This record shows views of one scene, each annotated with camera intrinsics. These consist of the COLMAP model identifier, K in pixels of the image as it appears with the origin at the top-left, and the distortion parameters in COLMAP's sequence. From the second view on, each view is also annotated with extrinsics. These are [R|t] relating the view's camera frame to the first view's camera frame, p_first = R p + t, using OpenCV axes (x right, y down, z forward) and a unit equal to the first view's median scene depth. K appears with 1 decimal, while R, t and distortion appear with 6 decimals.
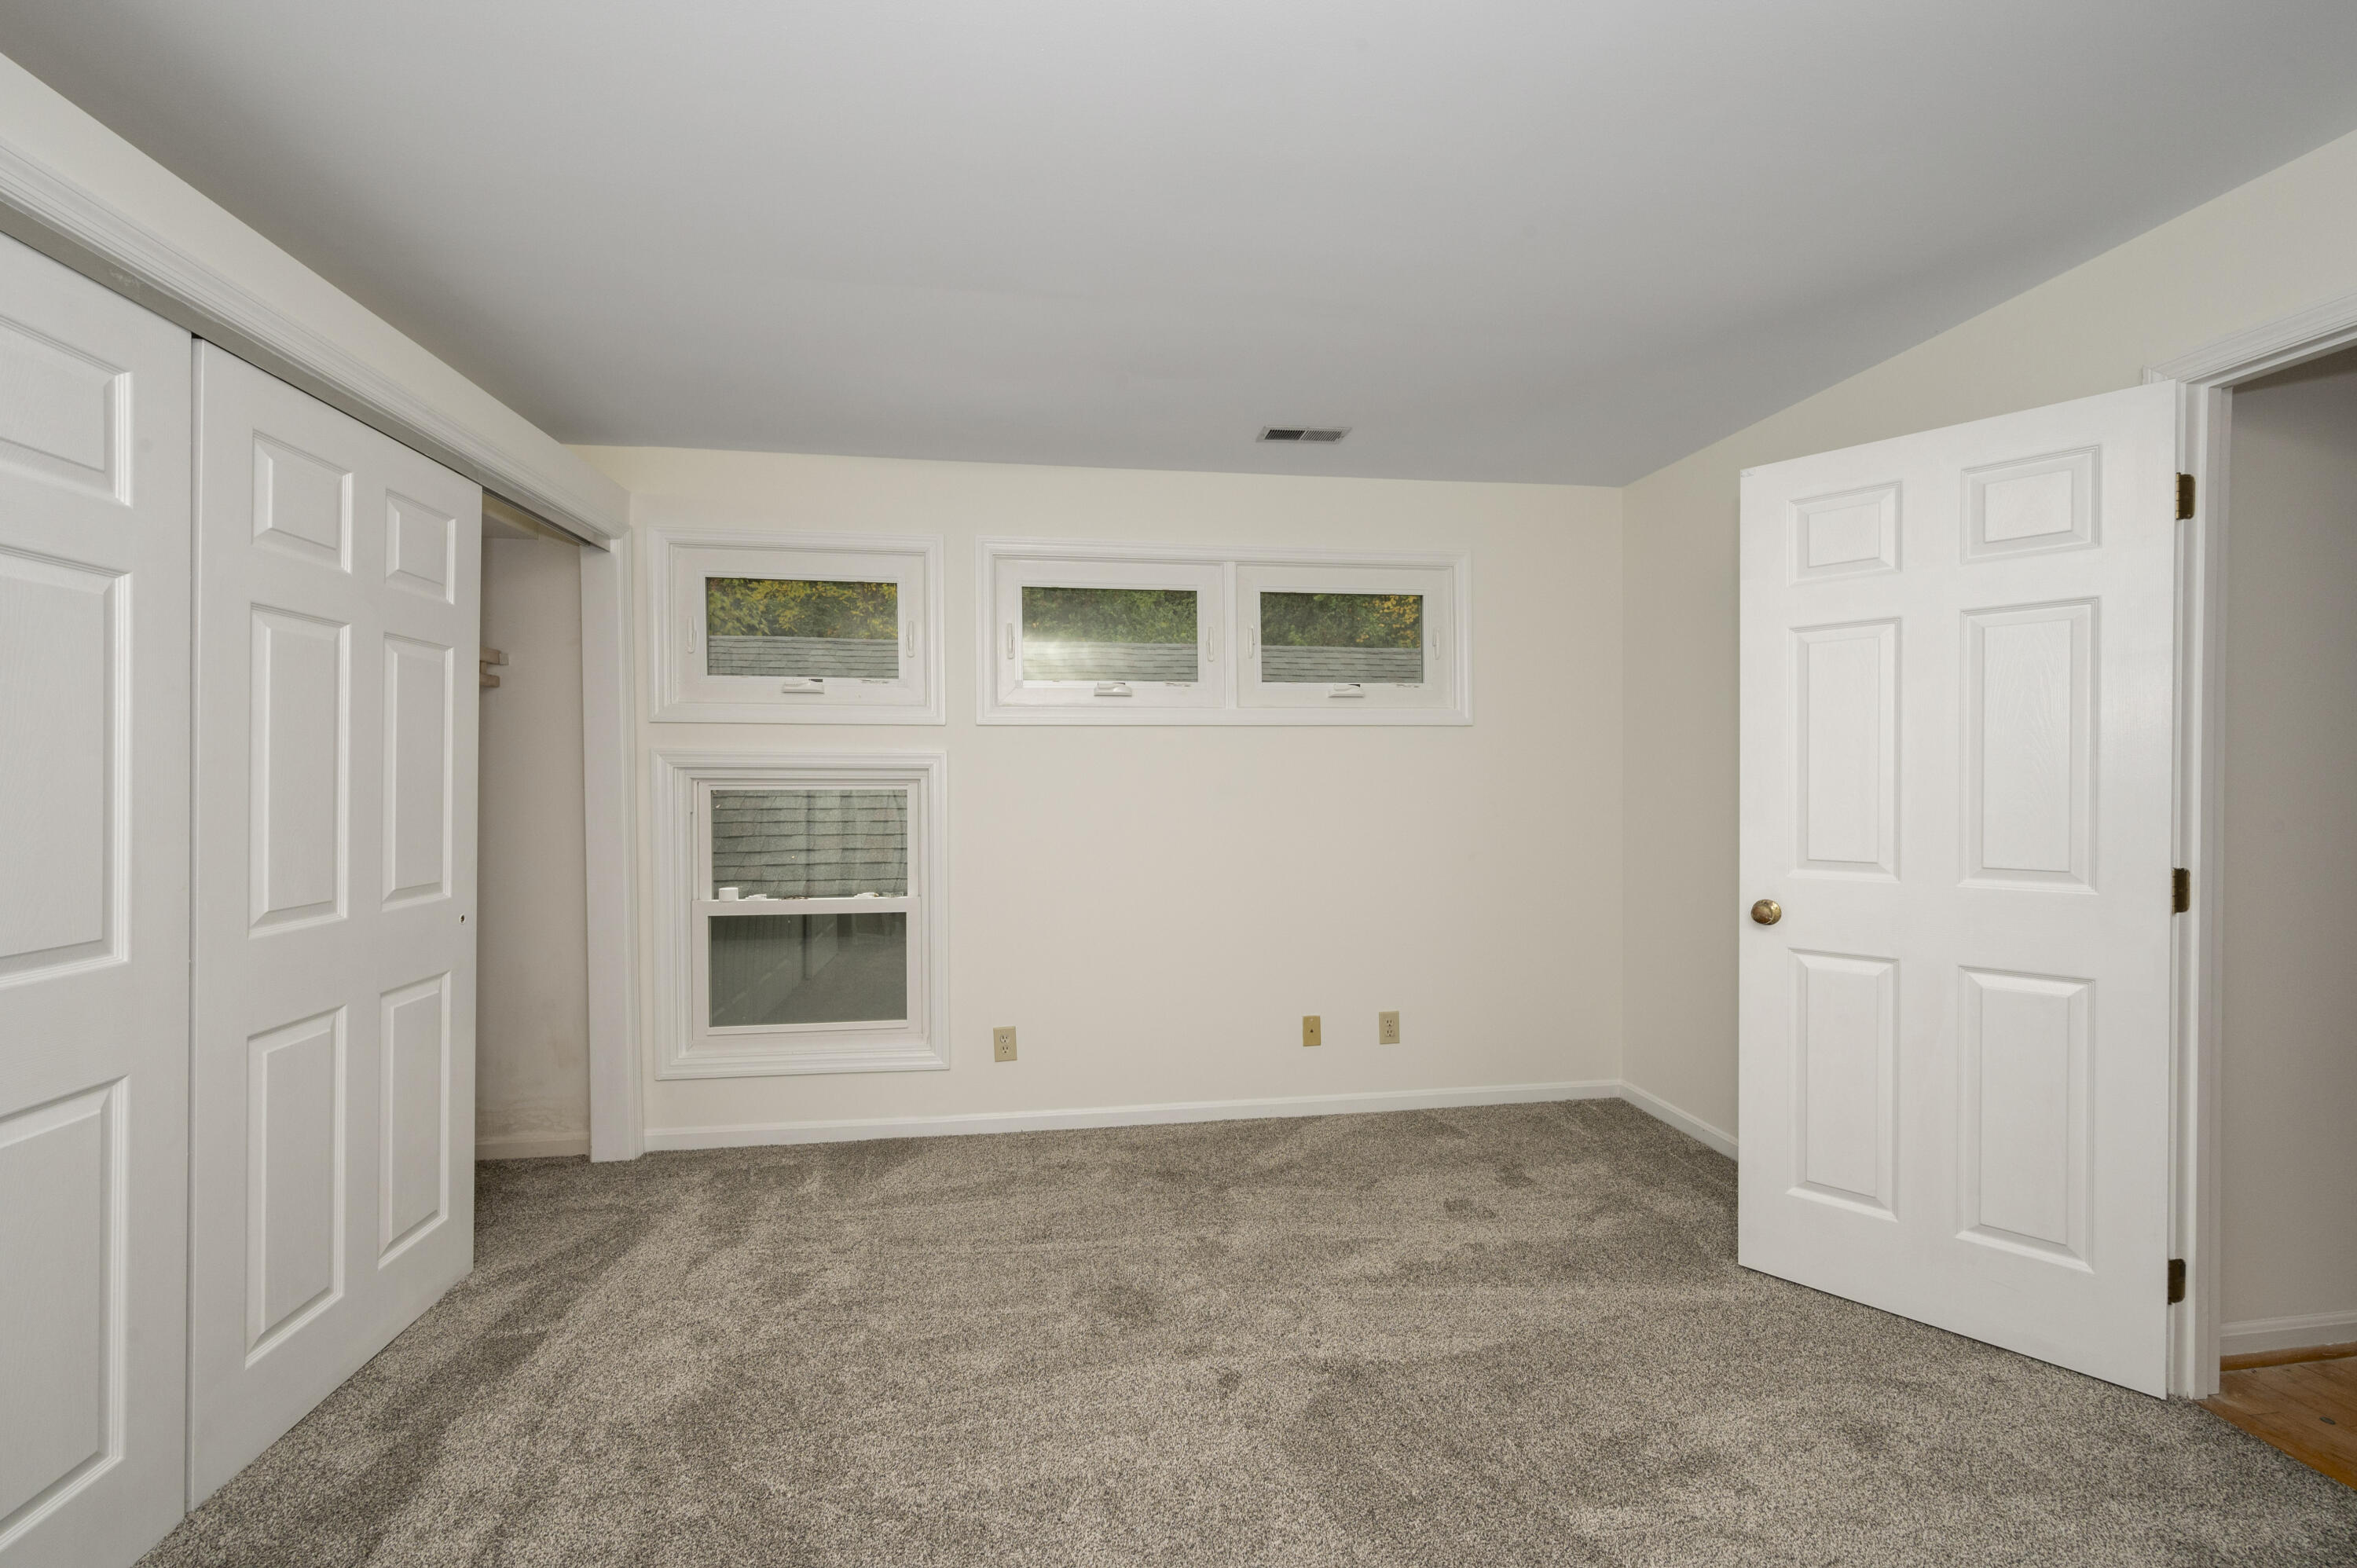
lens RADIAL K [[941.3, 0, 1170.8], [0, 941.3, 766.9], [0, 0, 1]] dist [-0.002100, 0.000372]
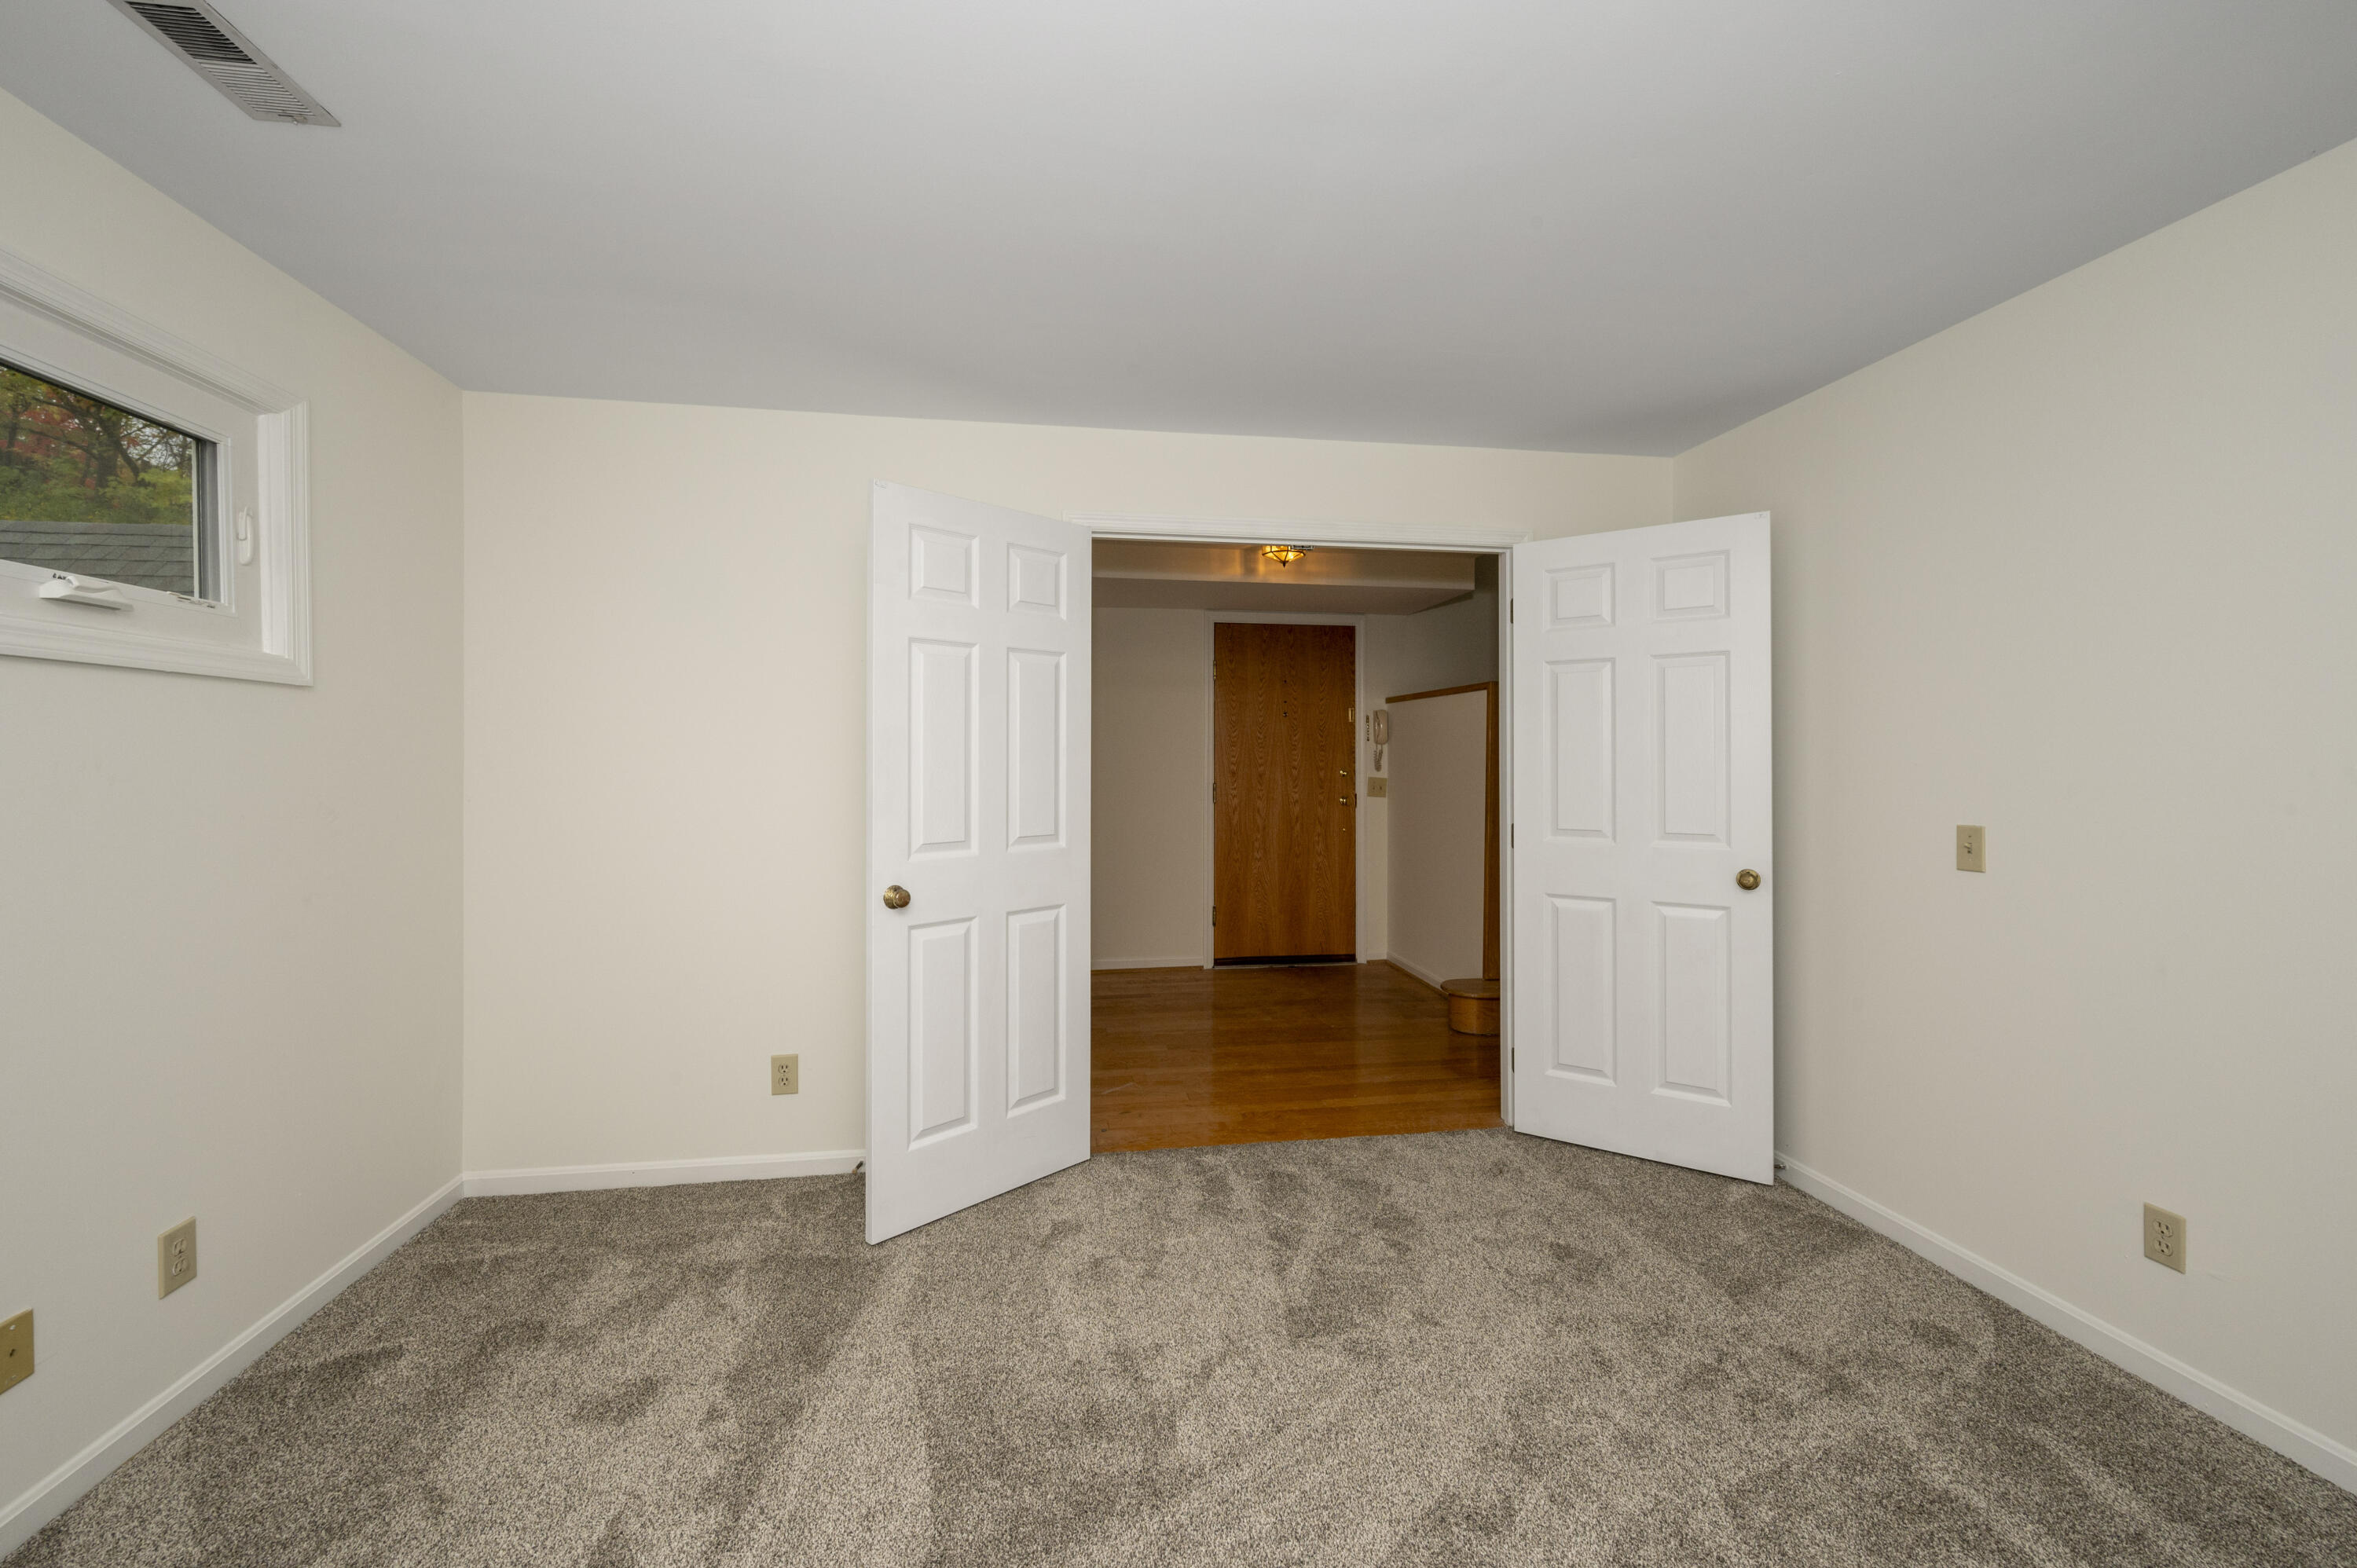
lens RADIAL K [[941.3, 0, 1170.8], [0, 941.3, 766.9], [0, 0, 1]] dist [-0.002100, 0.000372]
pose [[0.022636, -0.002347, 0.999741, -0.383543], [0.008548, 0.999961, 0.002154, 0.015106], [-0.999707, 0.008497, 0.022655, 0.623966]]
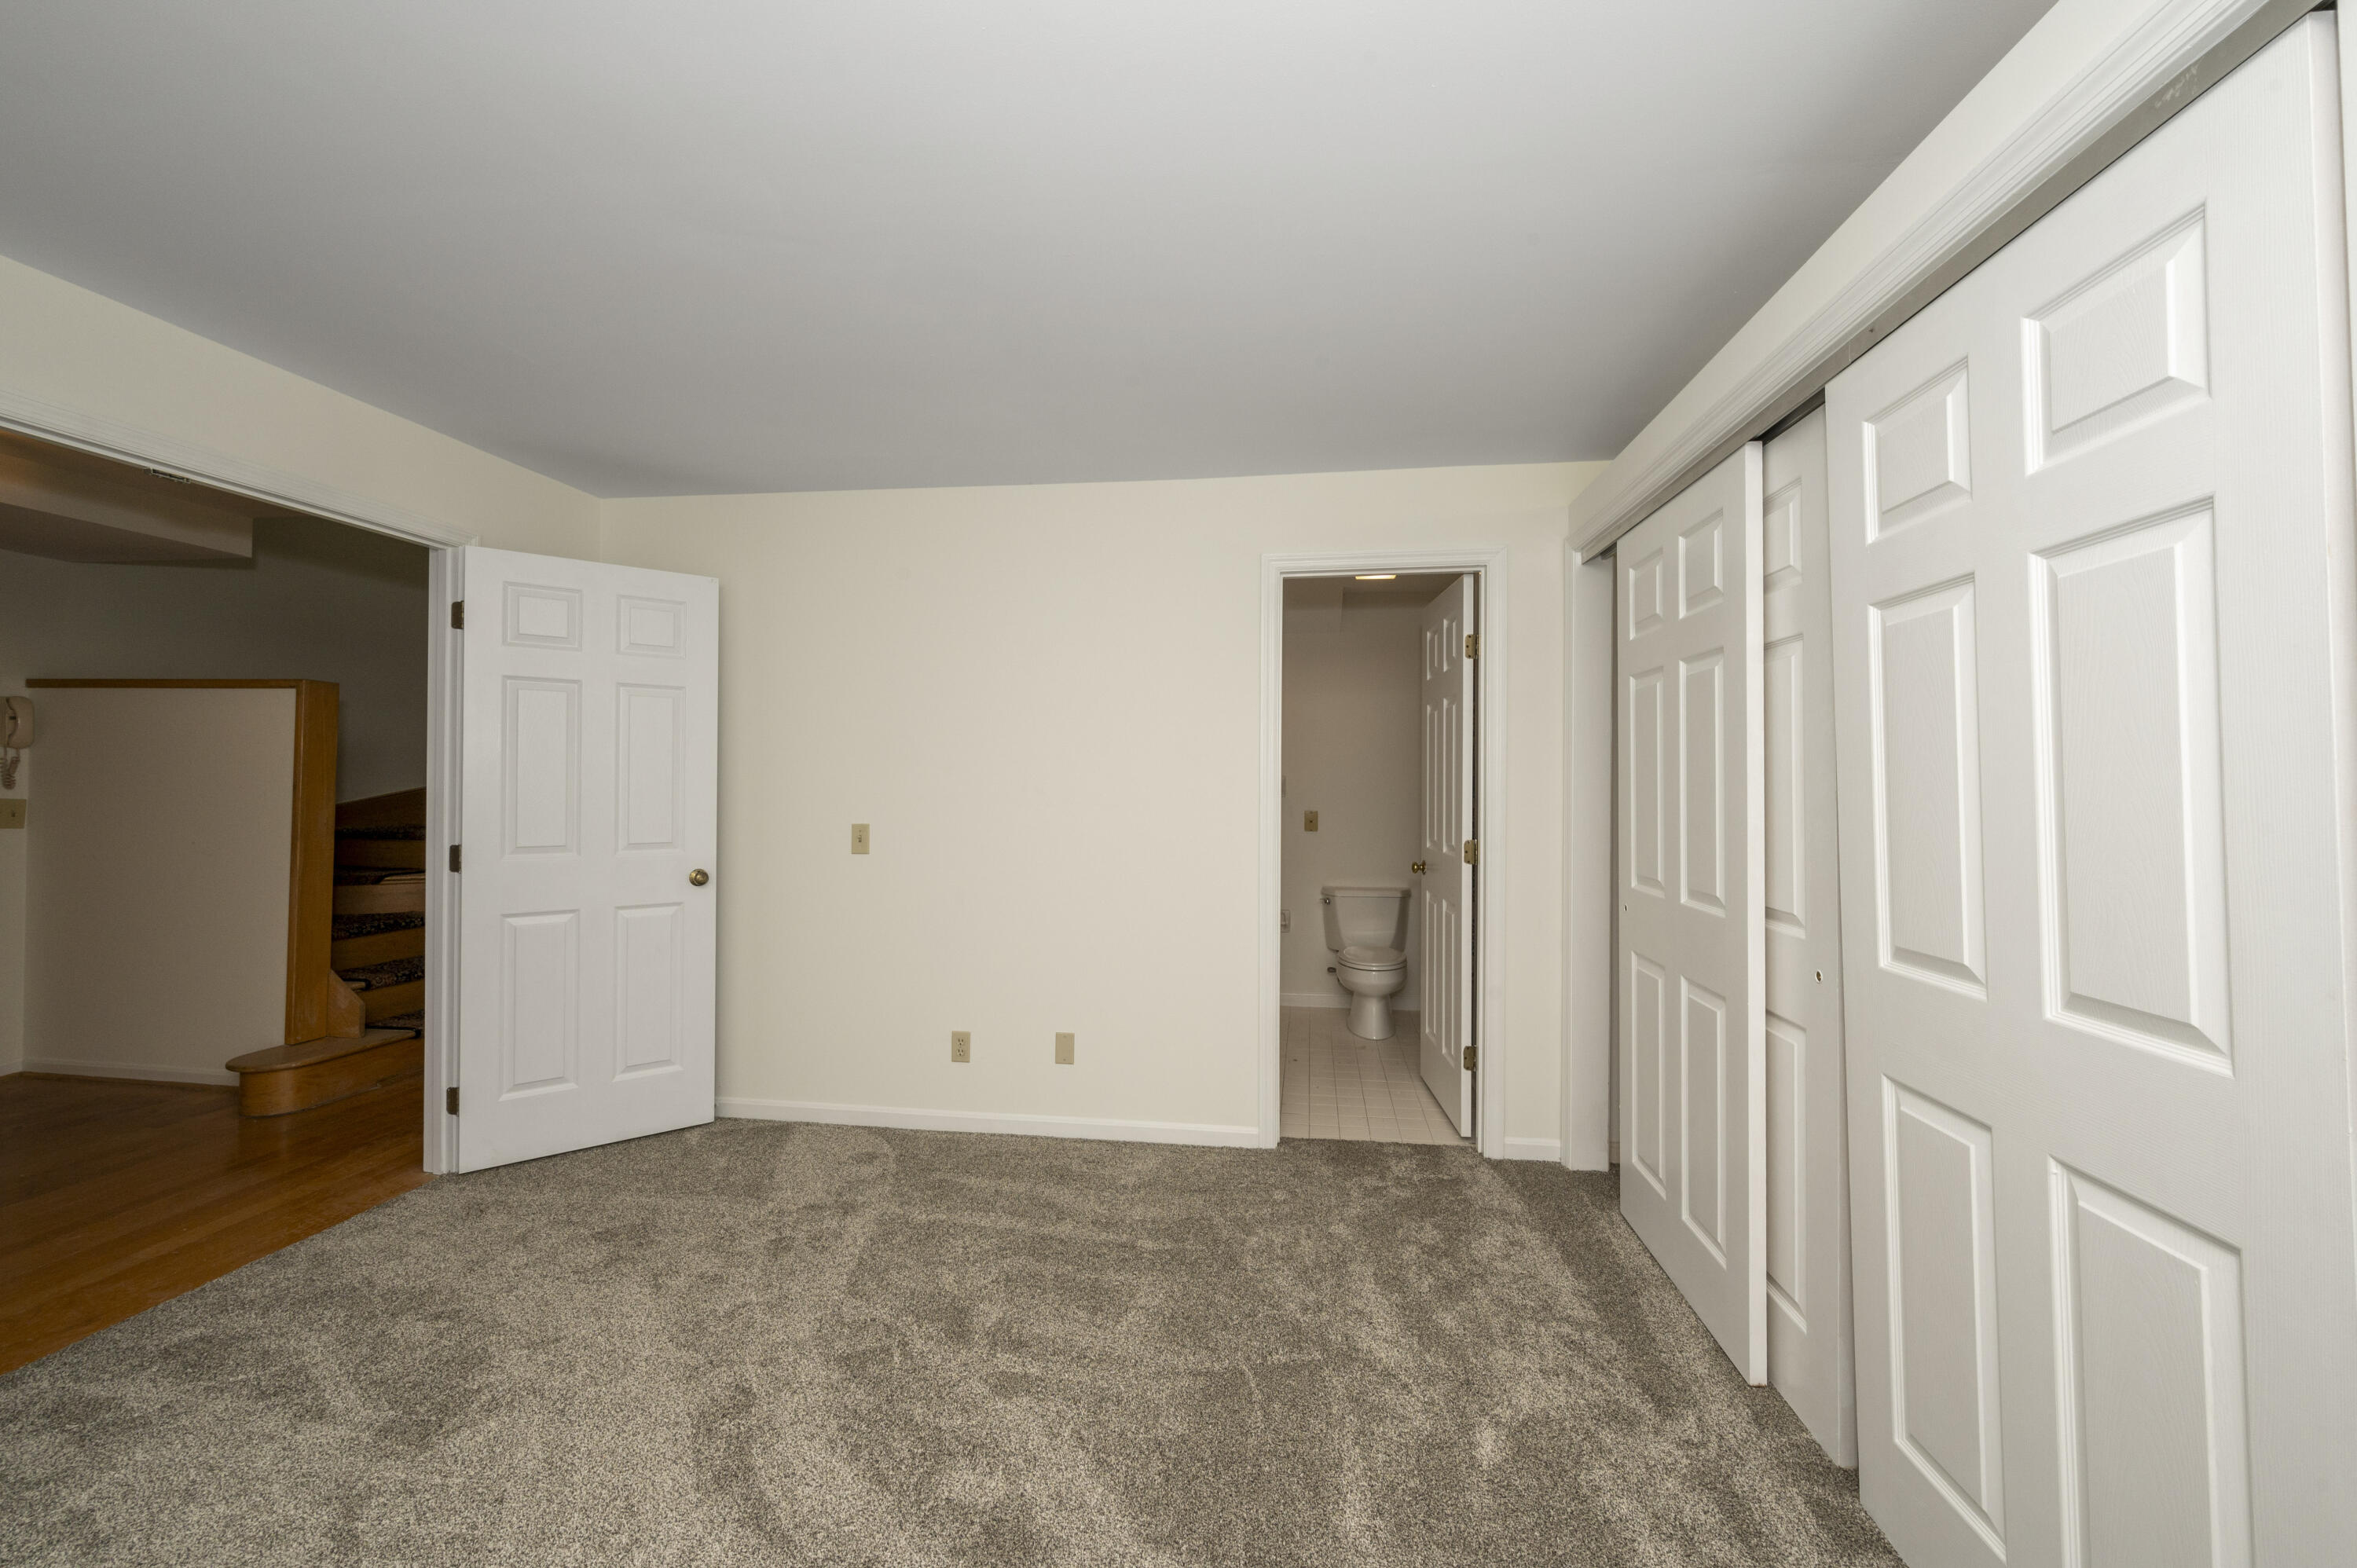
lens RADIAL K [[941.3, 0, 1170.8], [0, 941.3, 766.9], [0, 0, 1]] dist [-0.002100, 0.000372]
pose [[-0.953291, 0.000202, 0.302054, -0.318182], [-0.004016, 0.999903, -0.013344, 0.012736], [-0.302028, -0.013934, -0.953197, 1.046829]]
